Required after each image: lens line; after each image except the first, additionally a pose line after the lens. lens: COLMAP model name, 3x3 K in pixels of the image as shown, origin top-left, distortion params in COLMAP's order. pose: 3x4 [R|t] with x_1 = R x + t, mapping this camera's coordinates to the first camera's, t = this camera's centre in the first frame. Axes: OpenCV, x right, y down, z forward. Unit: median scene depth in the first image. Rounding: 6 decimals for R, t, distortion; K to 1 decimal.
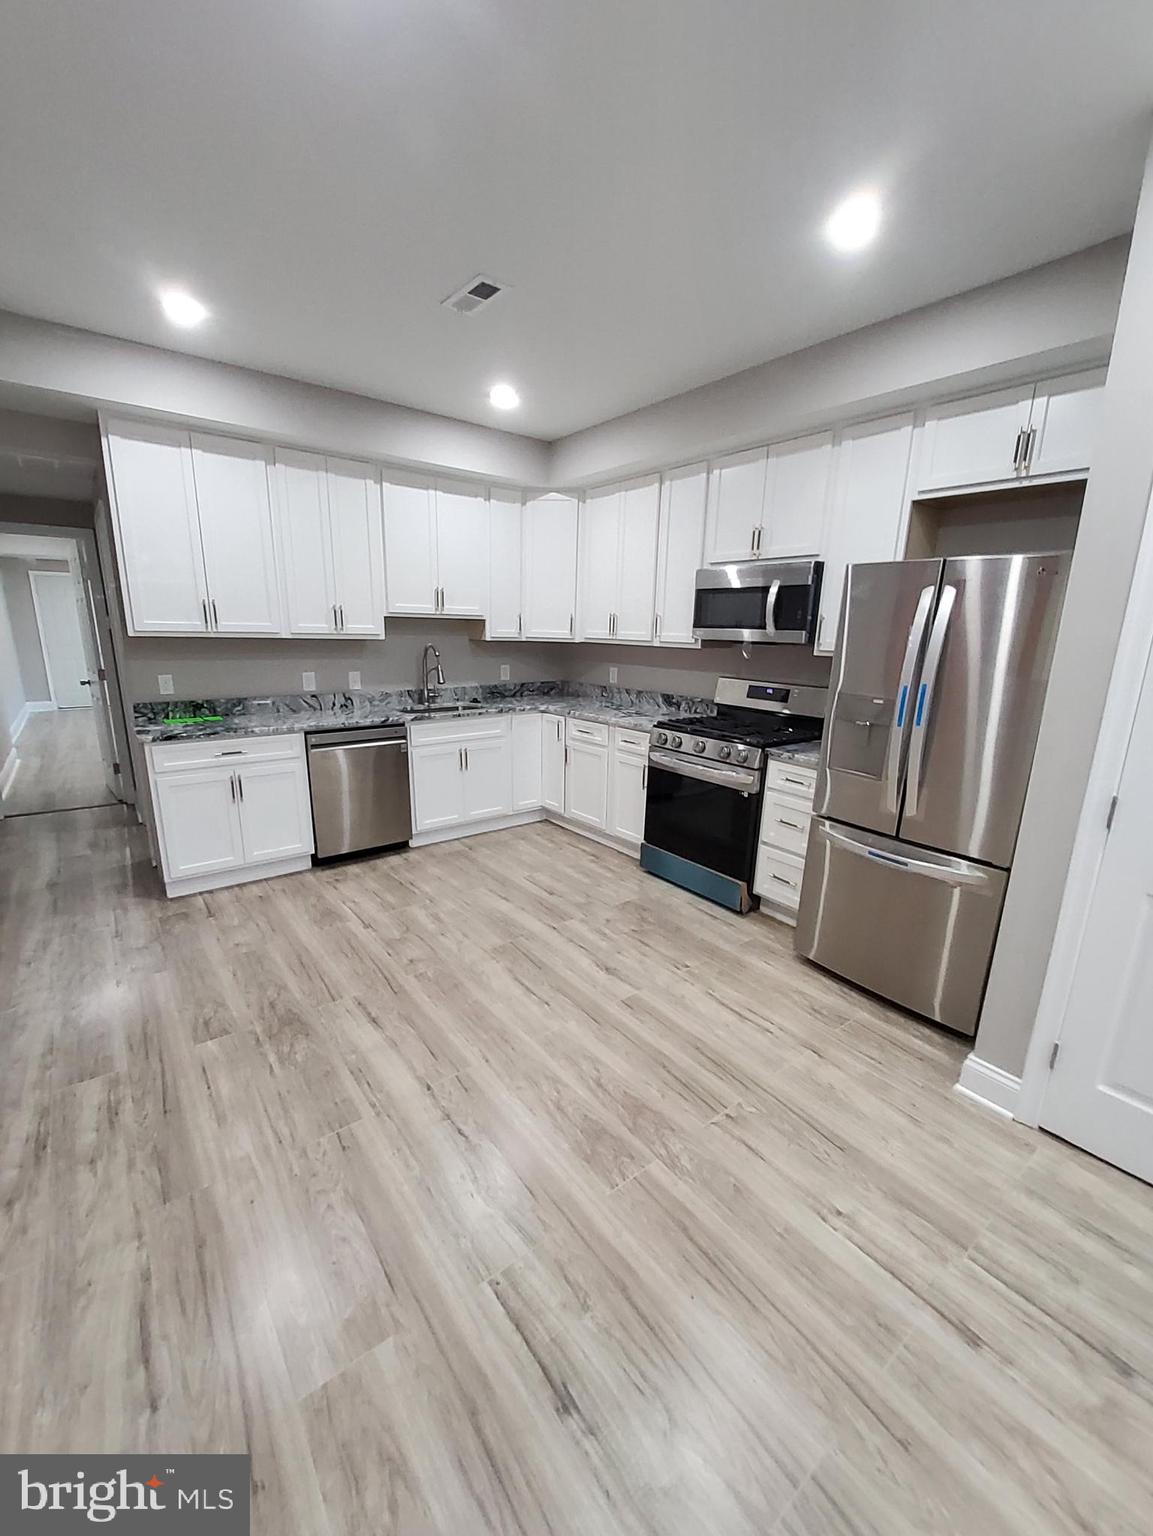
lens RADIAL K [[616.6, 0, 575.7], [0, 616.6, 774.2], [0, 0, 1]] dist [0.003909, -0.007300]
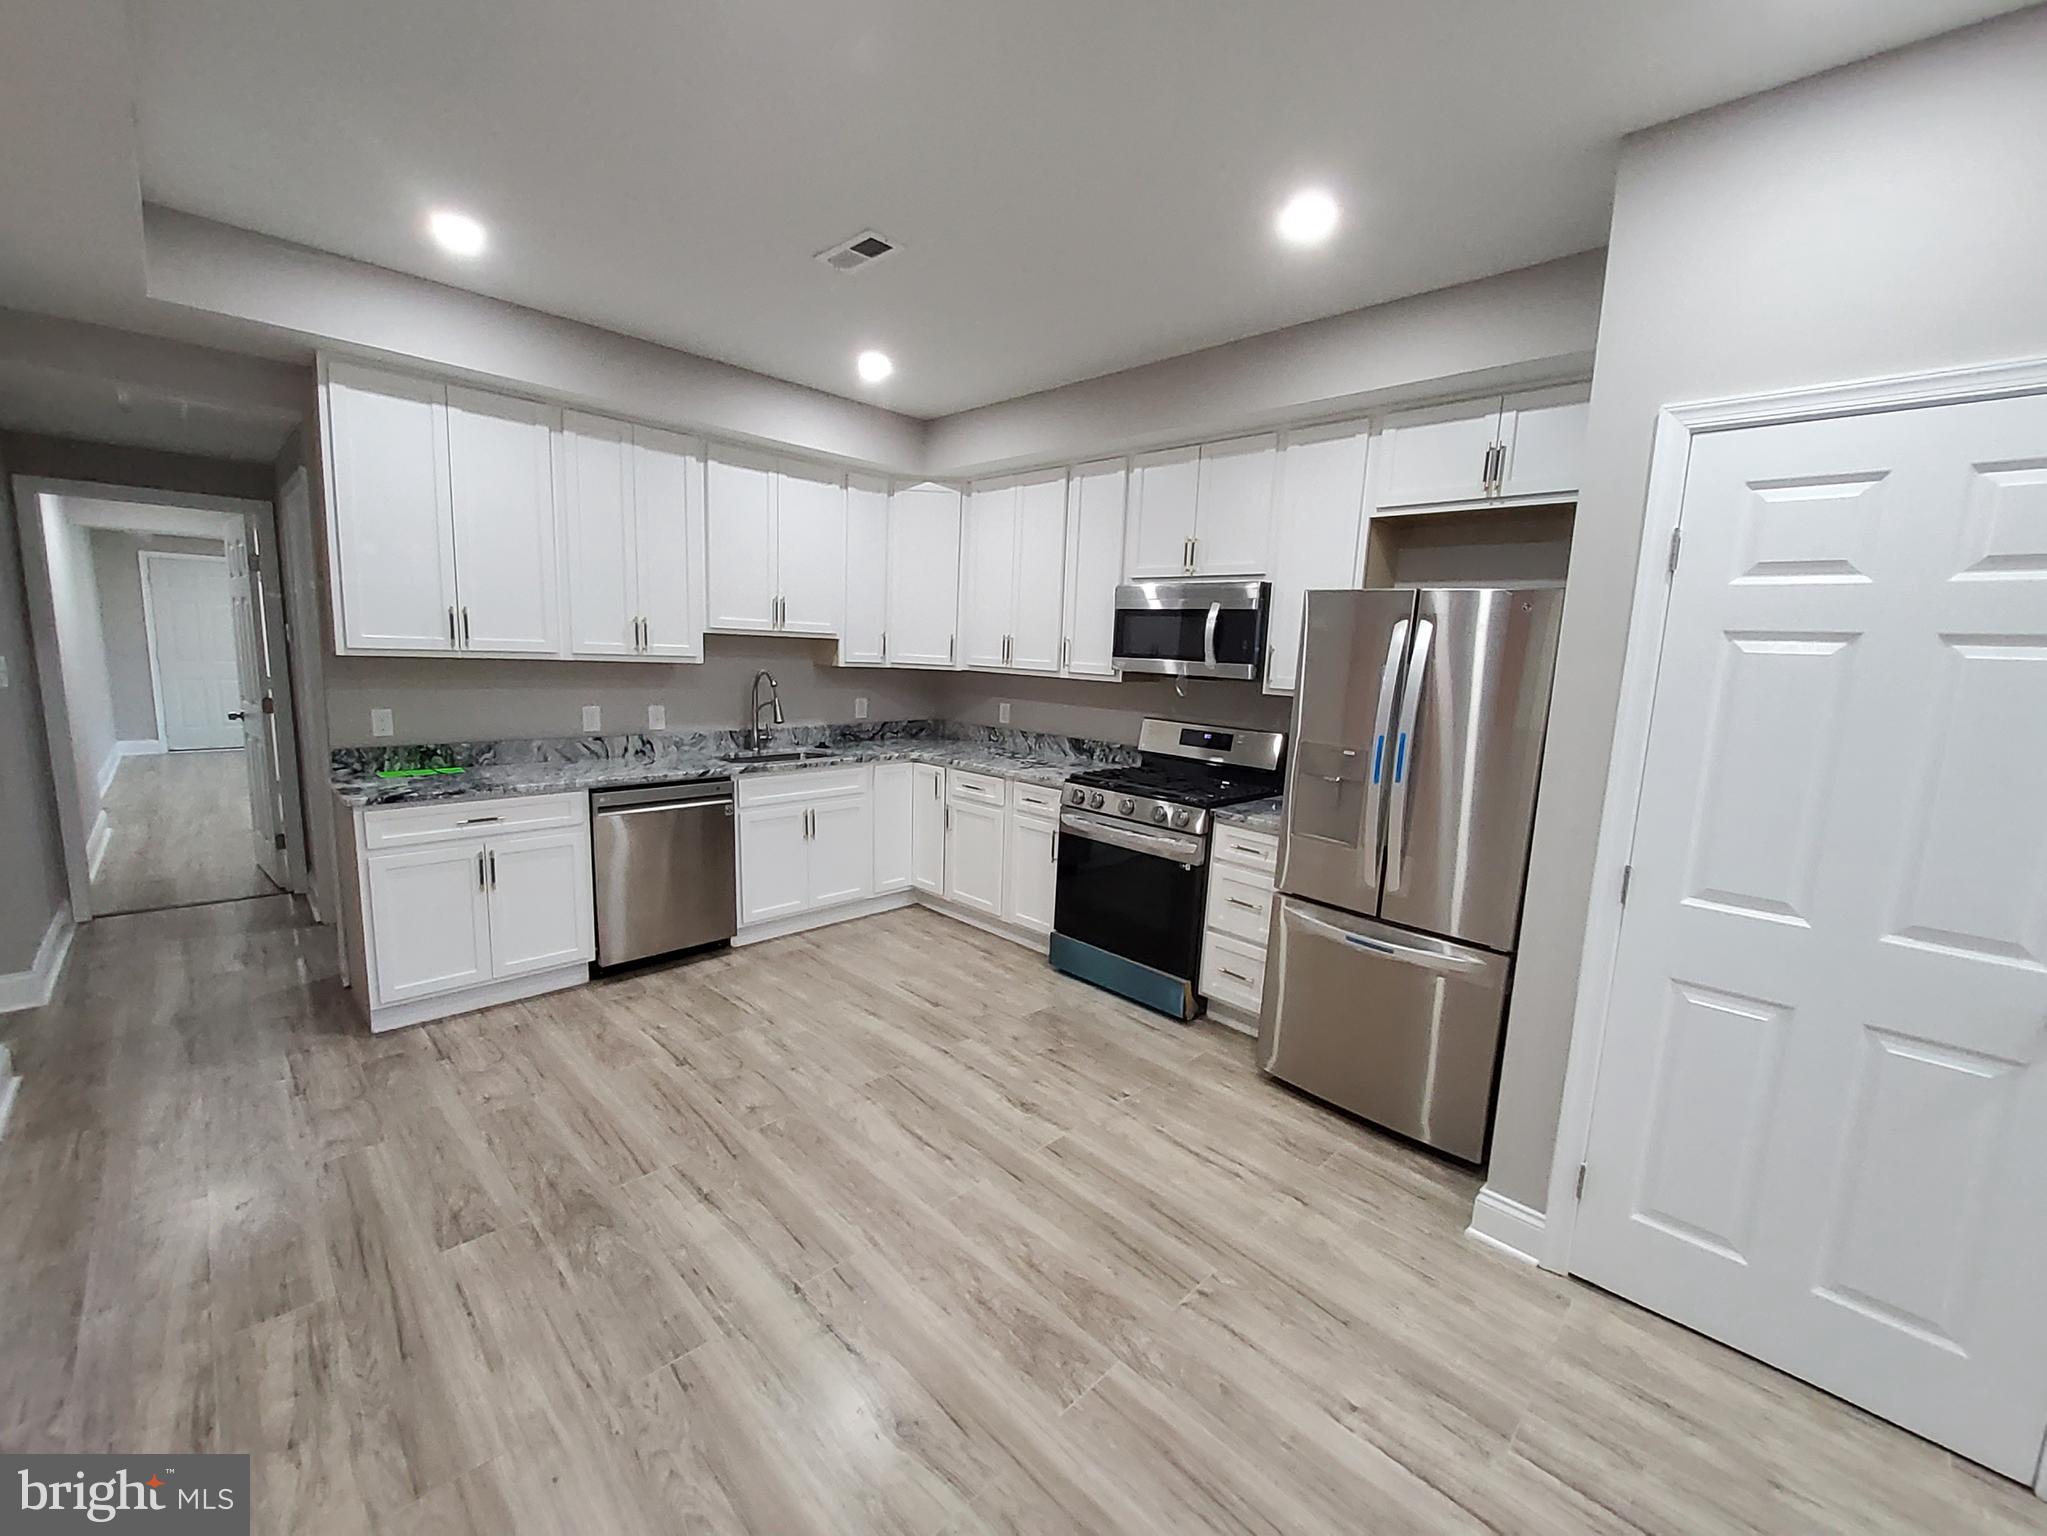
lens RADIAL K [[818.6, 0, 1039.4], [0, 818.6, 764.2], [0, 0, 1]] dist [-0.002191, -0.003557]
pose [[0.990556, 0.000659, 0.137111, -0.055875], [0.011604, 0.995998, -0.088622, -0.007772], [-0.136620, 0.089376, 0.986583, -0.020214]]
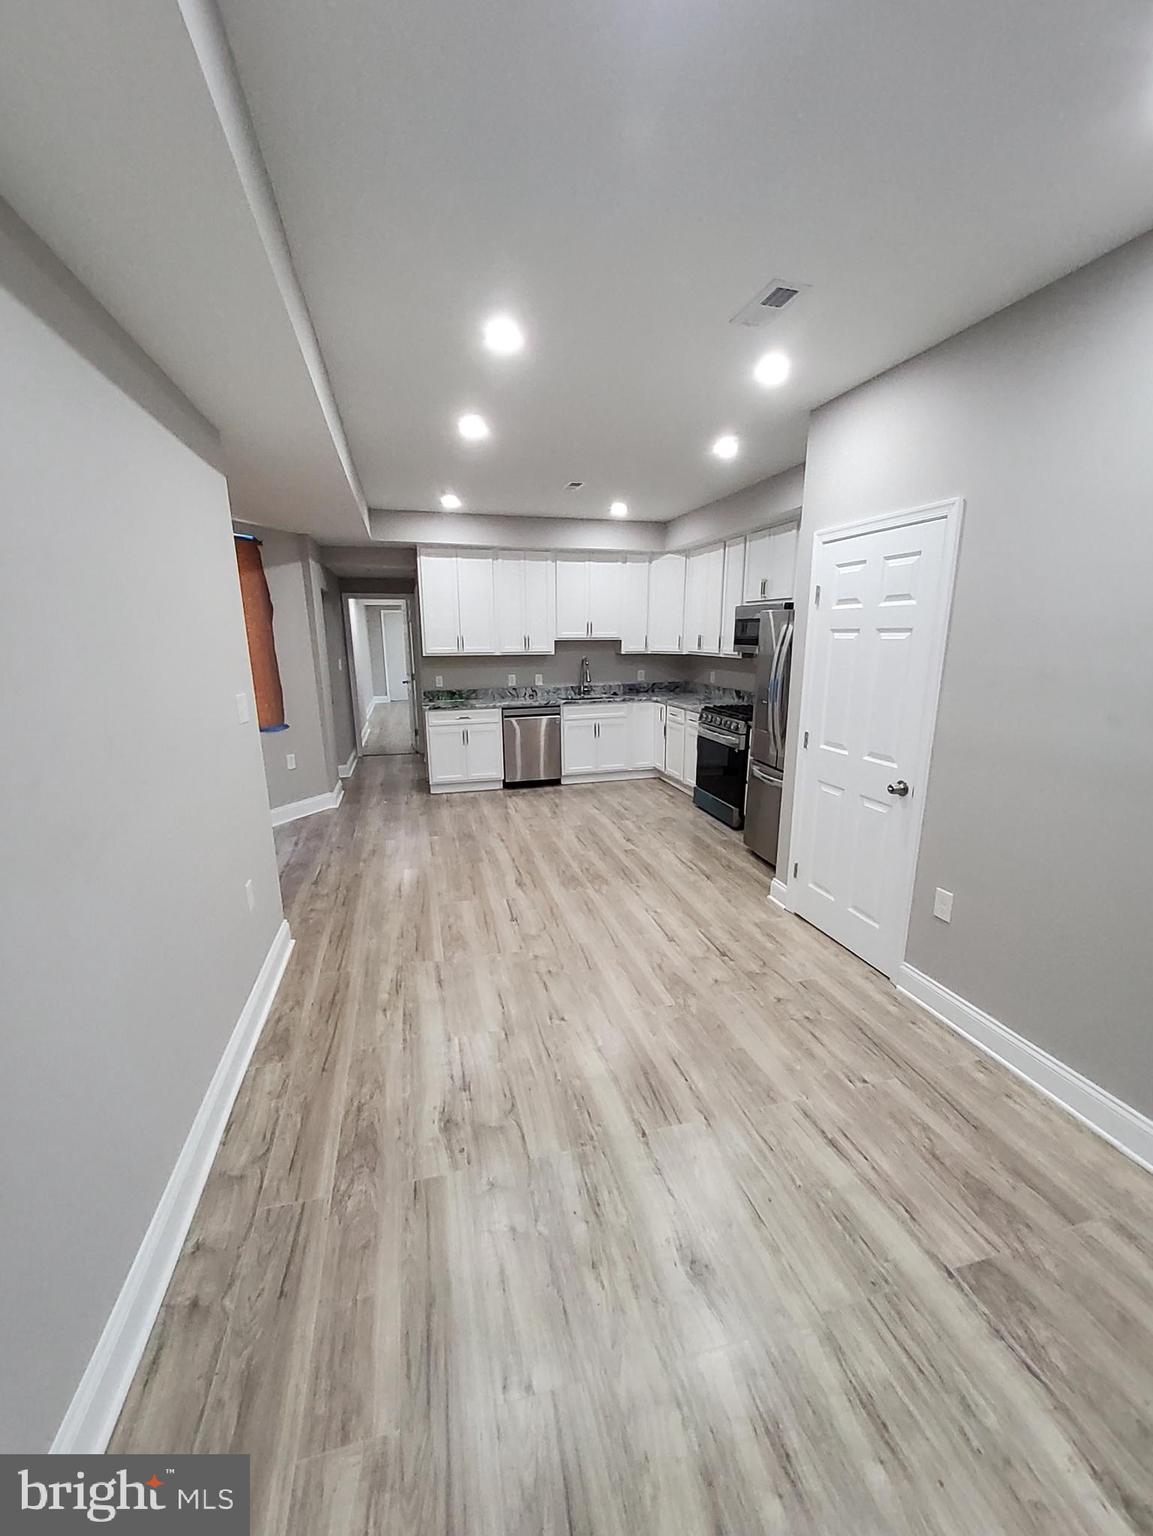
lens RADIAL K [[614.2, 0, 576.5], [0, 614.2, 768.0], [0, 0, 1]] dist [-0.002191, -0.003557]
pose [[0.919836, 0.057540, -0.388061, 0.505255], [-0.065295, 0.997843, -0.006817, 0.113248], [0.386831, 0.031609, 0.921609, -0.599966]]
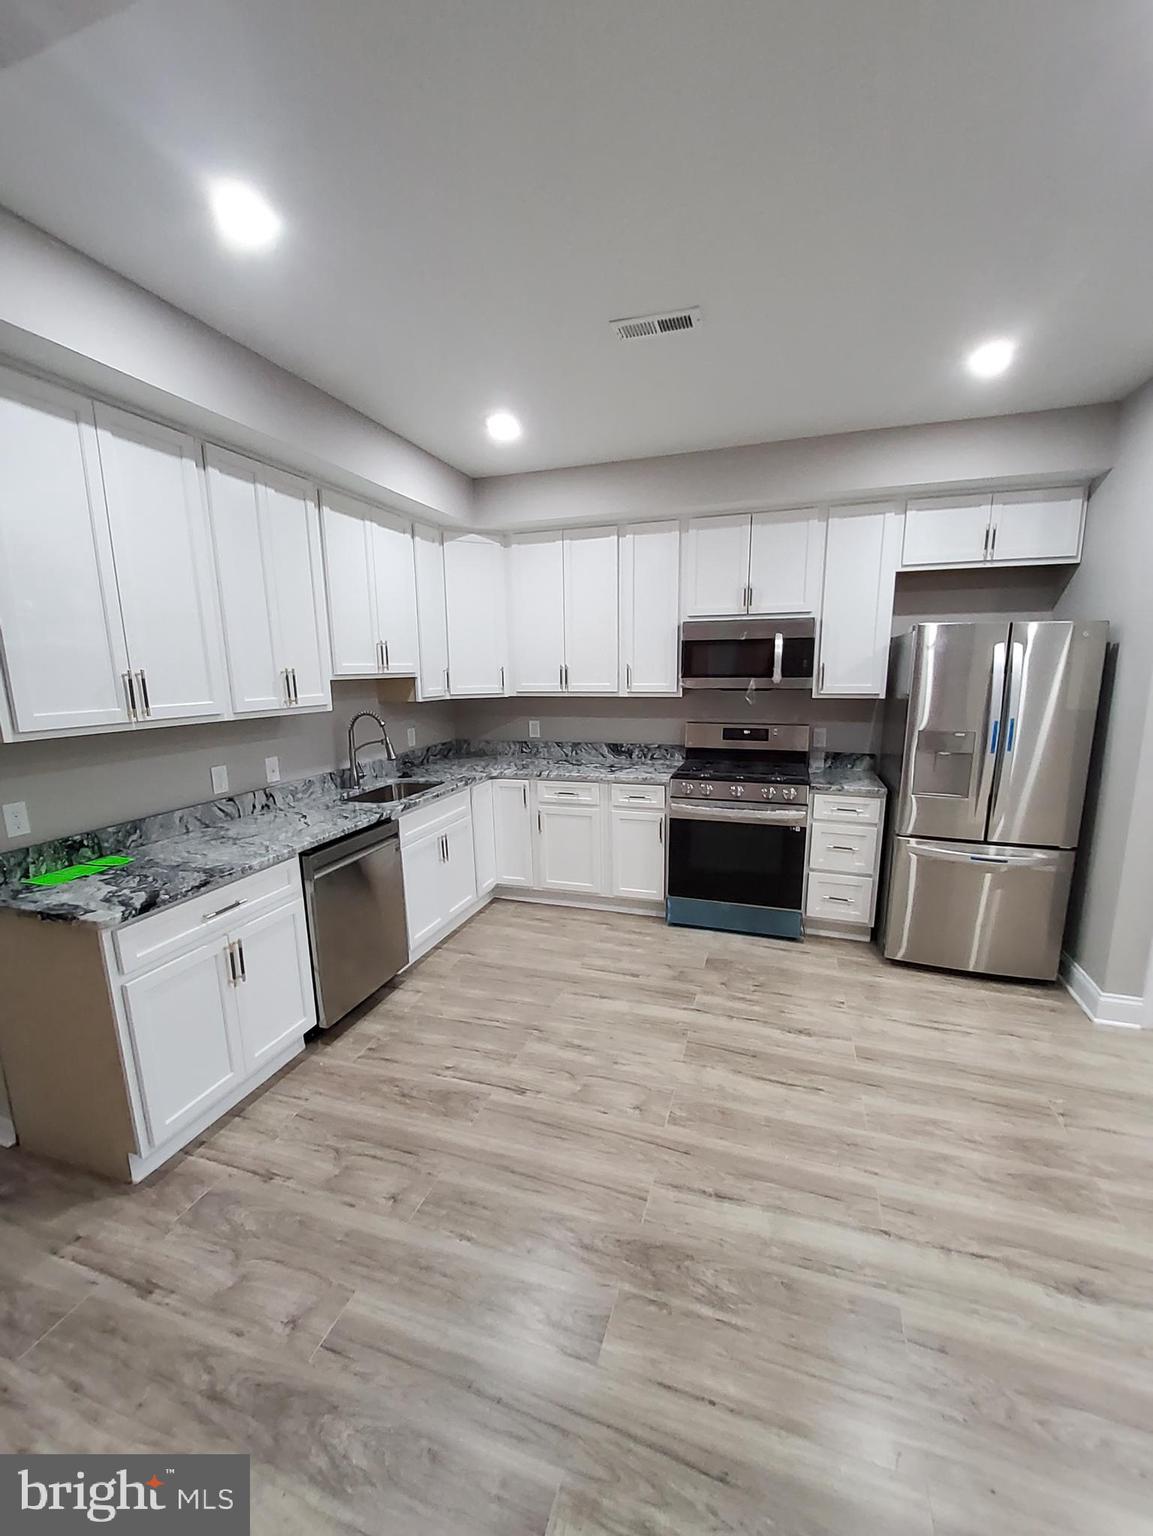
lens RADIAL K [[616.6, 0, 575.7], [0, 616.6, 774.2], [0, 0, 1]] dist [0.003909, -0.007300]
pose [[0.835966, -0.129635, 0.533250, -0.607272], [0.159451, 0.987155, -0.009988, -0.112424], [-0.525106, 0.093377, 0.845899, 0.277814]]
